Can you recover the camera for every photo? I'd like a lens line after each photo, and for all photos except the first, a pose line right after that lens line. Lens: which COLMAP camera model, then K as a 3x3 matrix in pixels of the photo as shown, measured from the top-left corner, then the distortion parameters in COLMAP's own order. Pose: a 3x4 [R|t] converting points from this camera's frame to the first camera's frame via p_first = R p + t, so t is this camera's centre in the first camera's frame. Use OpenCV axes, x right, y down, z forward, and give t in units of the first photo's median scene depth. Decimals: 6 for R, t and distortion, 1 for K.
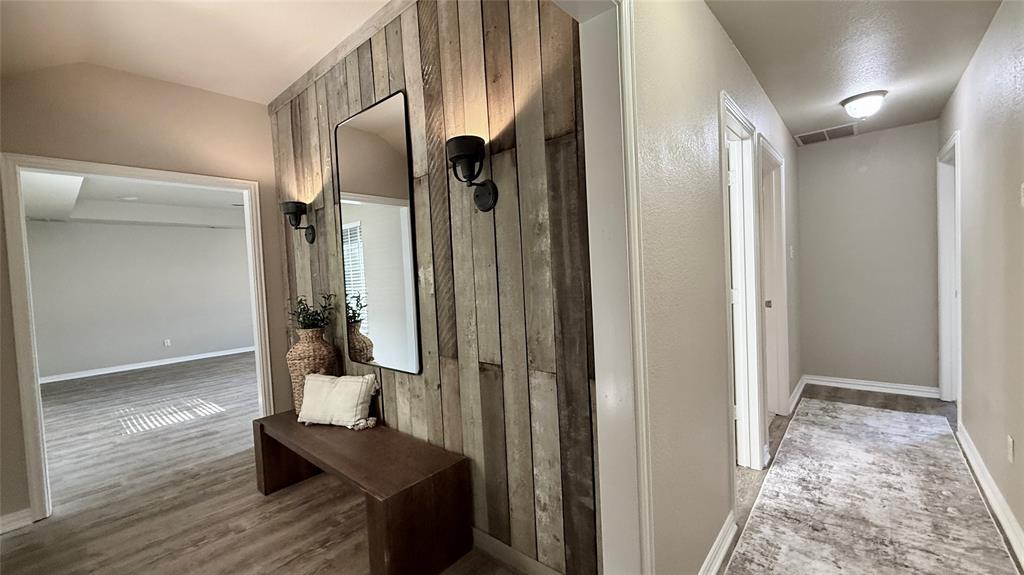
lens RADIAL K [[410.3, 0, 507.3], [0, 410.3, 287.6], [0, 0, 1]] dist [0.001671, -0.000198]
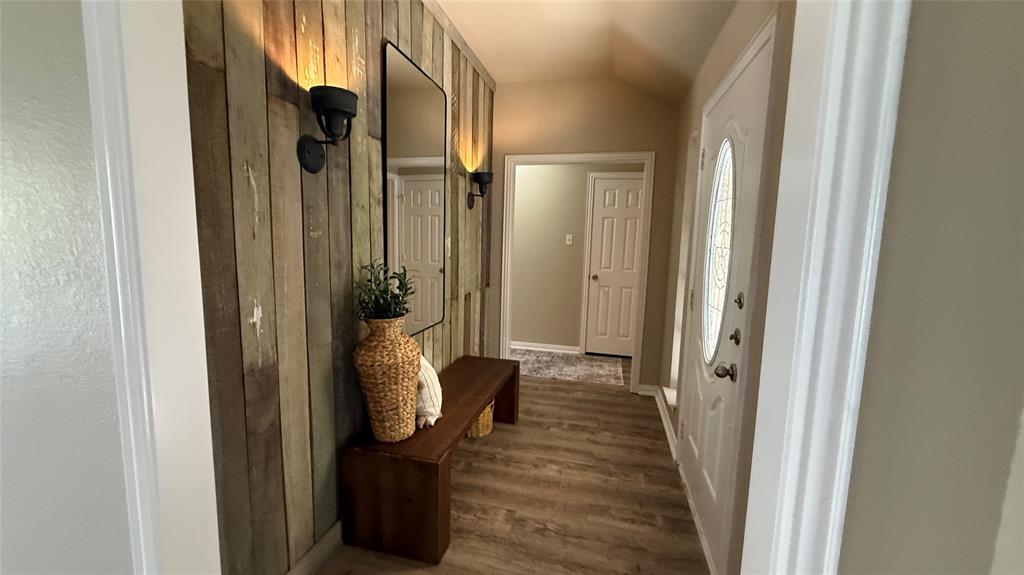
lens RADIAL K [[410.3, 0, 507.3], [0, 410.3, 287.6], [0, 0, 1]] dist [0.001671, -0.000198]
pose [[-0.455487, -0.069645, 0.887514, -1.121716], [0.029281, 0.995224, 0.093124, -0.003824], [-0.889761, 0.068404, -0.451273, 1.084526]]
